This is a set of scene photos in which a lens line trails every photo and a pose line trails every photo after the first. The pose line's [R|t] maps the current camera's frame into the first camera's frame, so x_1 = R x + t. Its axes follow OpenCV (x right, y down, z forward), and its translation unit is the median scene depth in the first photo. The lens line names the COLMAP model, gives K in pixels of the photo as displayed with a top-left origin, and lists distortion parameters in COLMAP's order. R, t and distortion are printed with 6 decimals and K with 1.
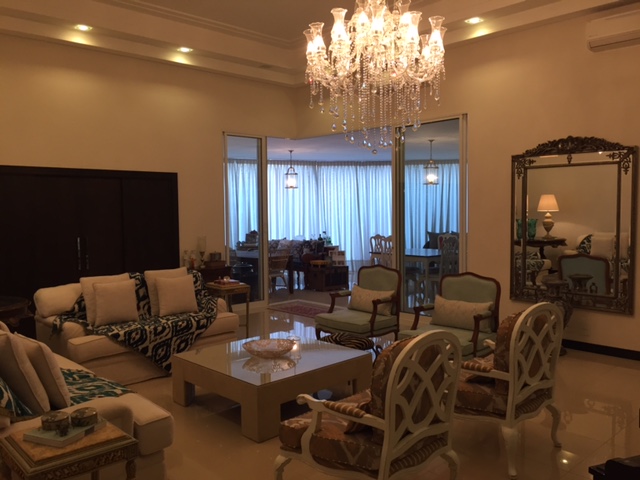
lens RADIAL K [[544.5, 0, 312.5], [0, 544.5, 239.5], [0, 0, 1]] dist [0.079115, -0.155272]
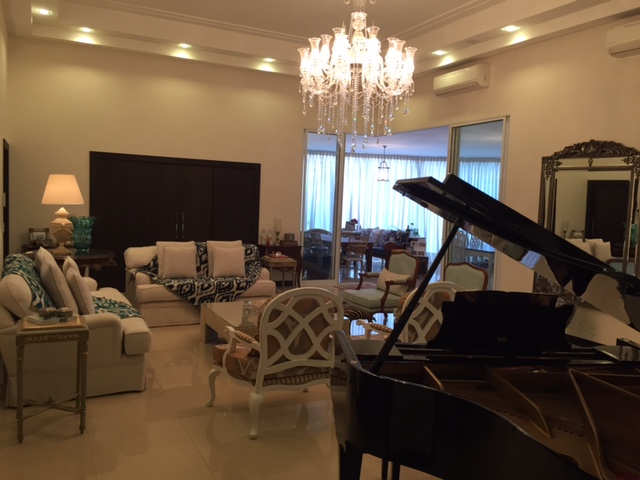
lens RADIAL K [[544.5, 0, 312.5], [0, 544.5, 239.5], [0, 0, 1]] dist [0.079115, -0.155272]
pose [[0.955523, 0.070719, -0.286312, 0.286678], [-0.066311, 0.997484, 0.025077, 0.006351], [0.287365, -0.004976, 0.957808, -0.137100]]
